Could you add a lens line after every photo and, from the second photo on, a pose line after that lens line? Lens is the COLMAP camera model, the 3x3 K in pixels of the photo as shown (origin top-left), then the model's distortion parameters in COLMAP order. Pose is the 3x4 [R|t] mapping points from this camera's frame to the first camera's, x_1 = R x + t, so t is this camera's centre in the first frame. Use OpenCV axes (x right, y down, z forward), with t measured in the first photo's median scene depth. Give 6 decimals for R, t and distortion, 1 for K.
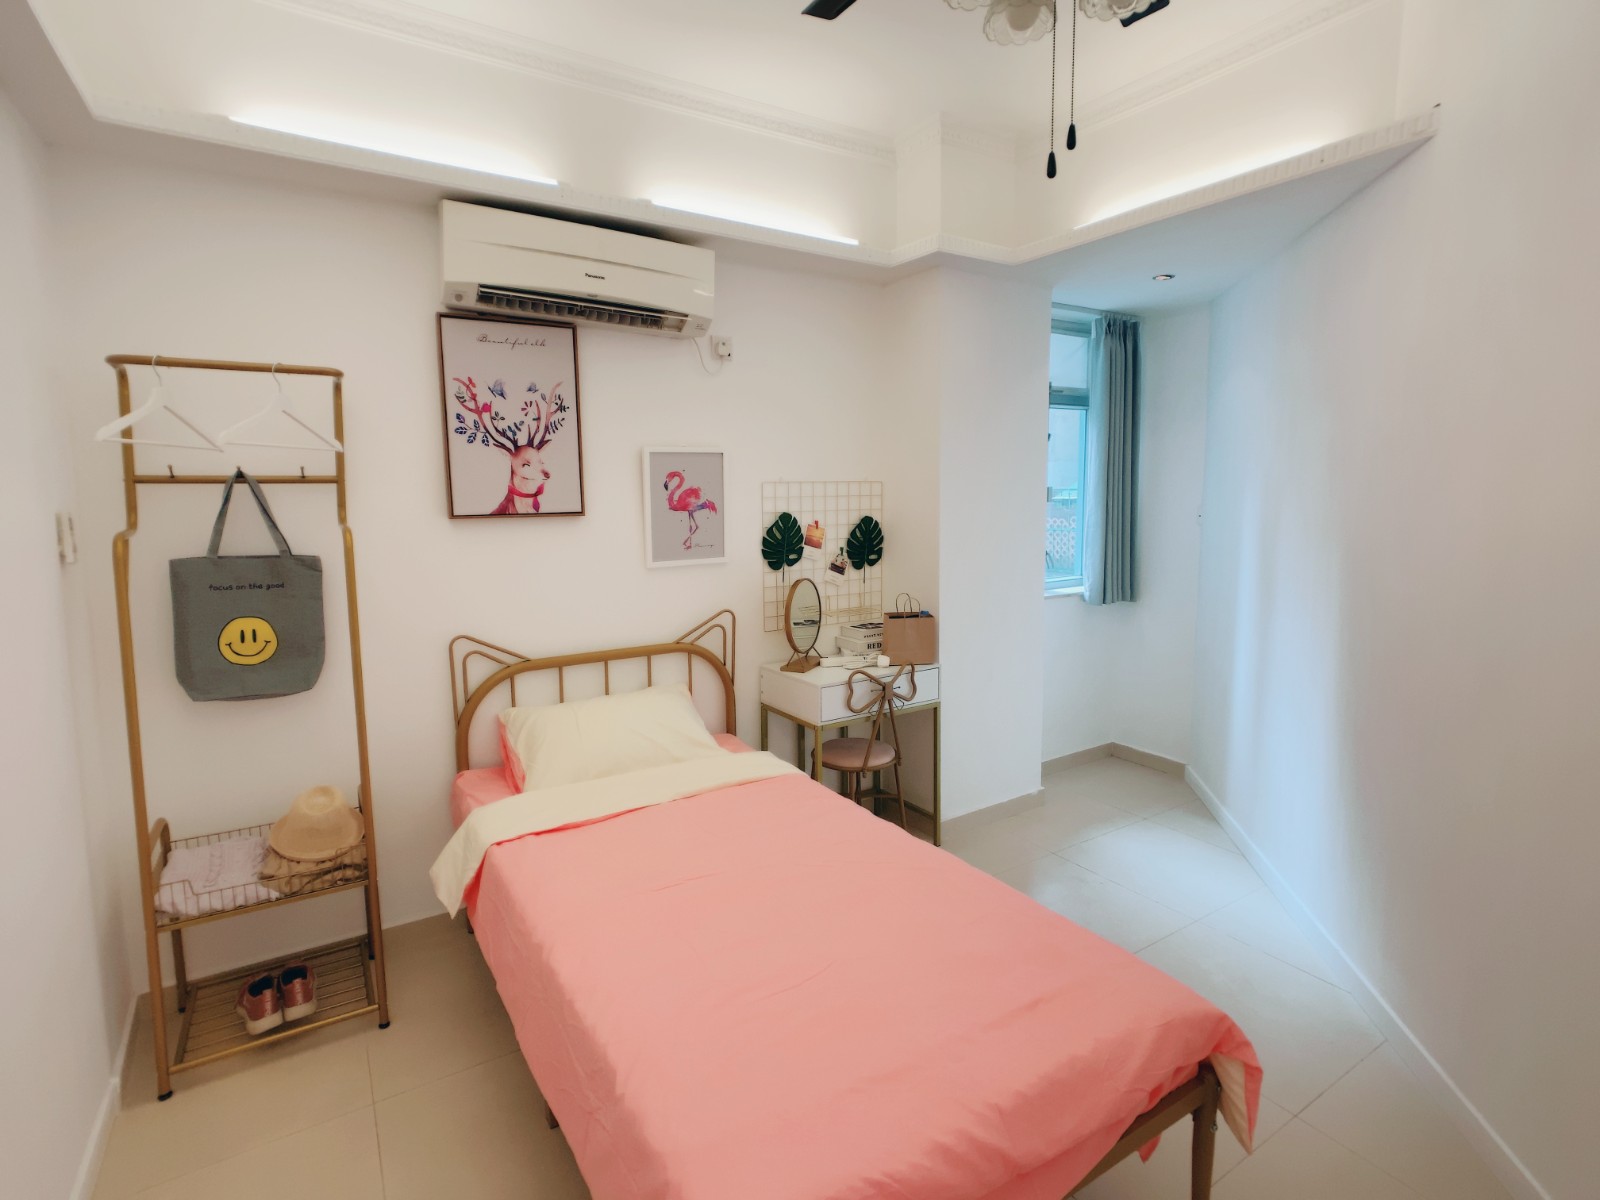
lens RADIAL K [[781.4, 0, 798.4], [0, 781.4, 580.5], [0, 0, 1]] dist [-0.018618, 0.012566]
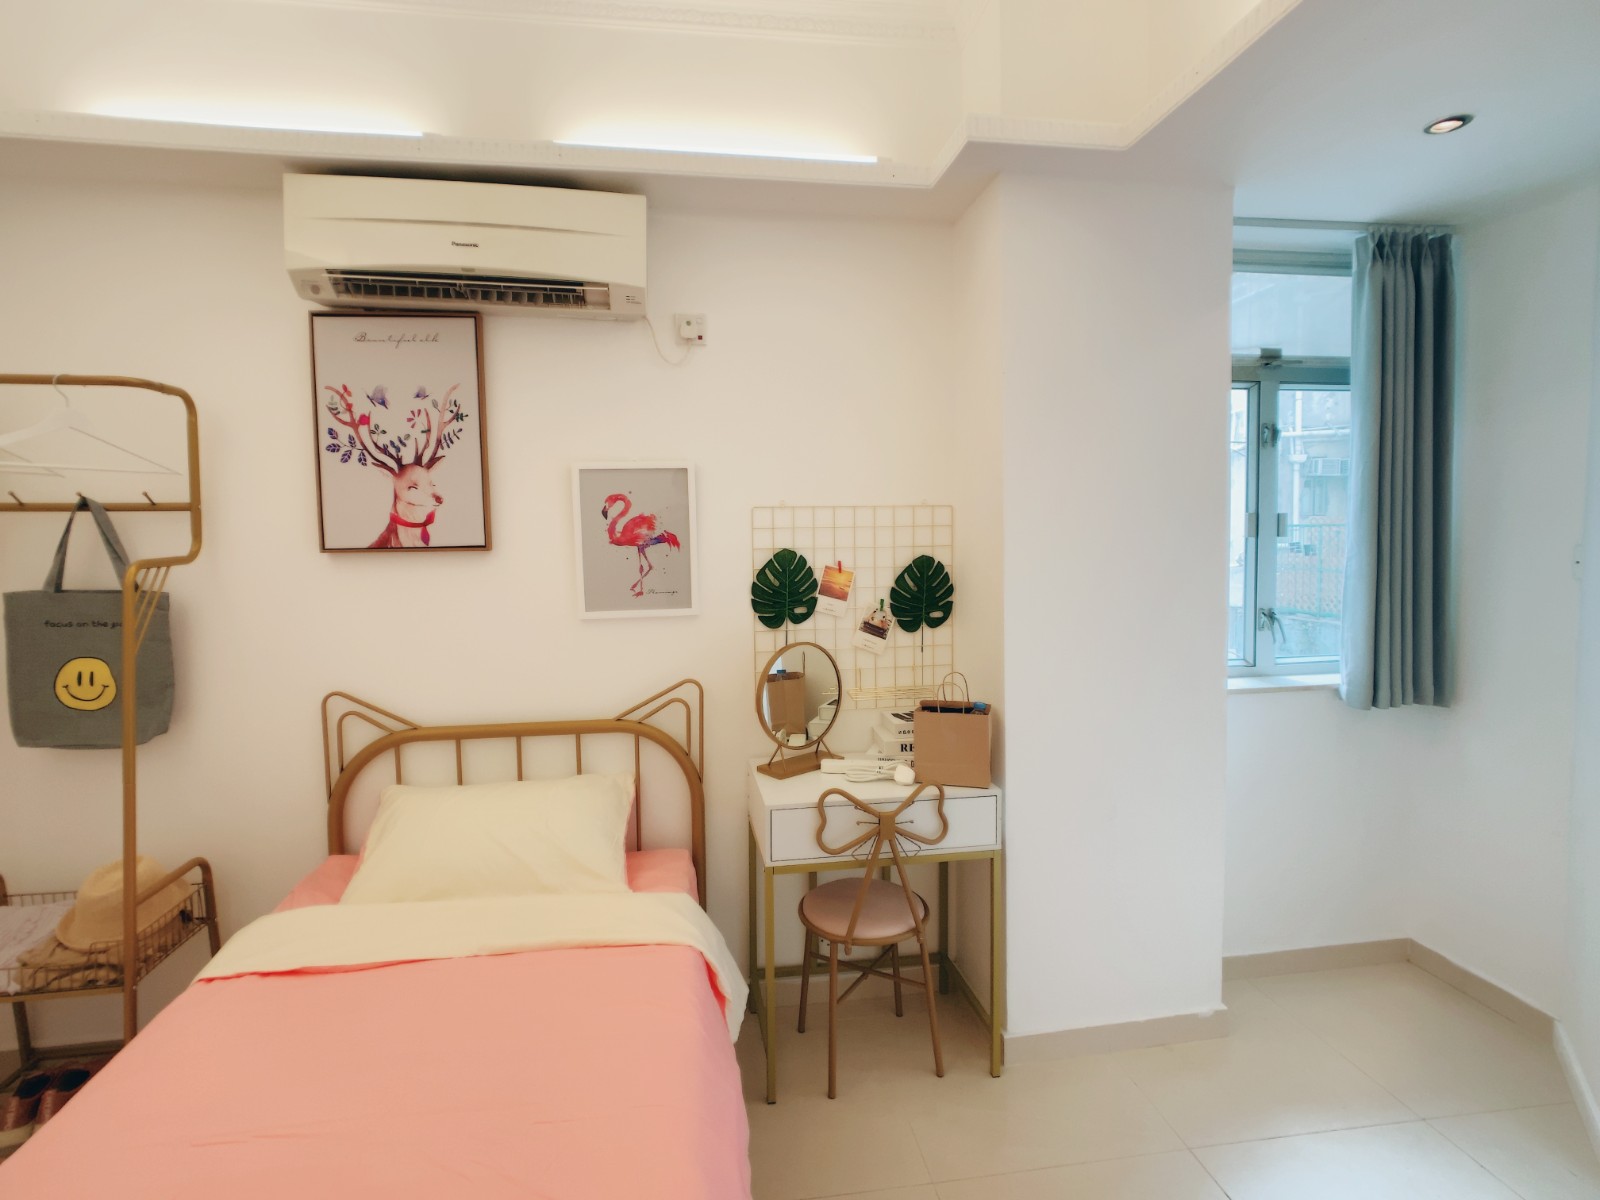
lens RADIAL K [[789.5, 0, 791.8], [0, 789.5, 576.9], [0, 0, 1]] dist [-0.030243, 0.015360]
pose [[0.914004, 0.021863, -0.405115, 0.335602], [-0.043613, 0.998055, -0.044536, -0.034860], [0.403354, 0.058374, 0.913180, 0.403426]]
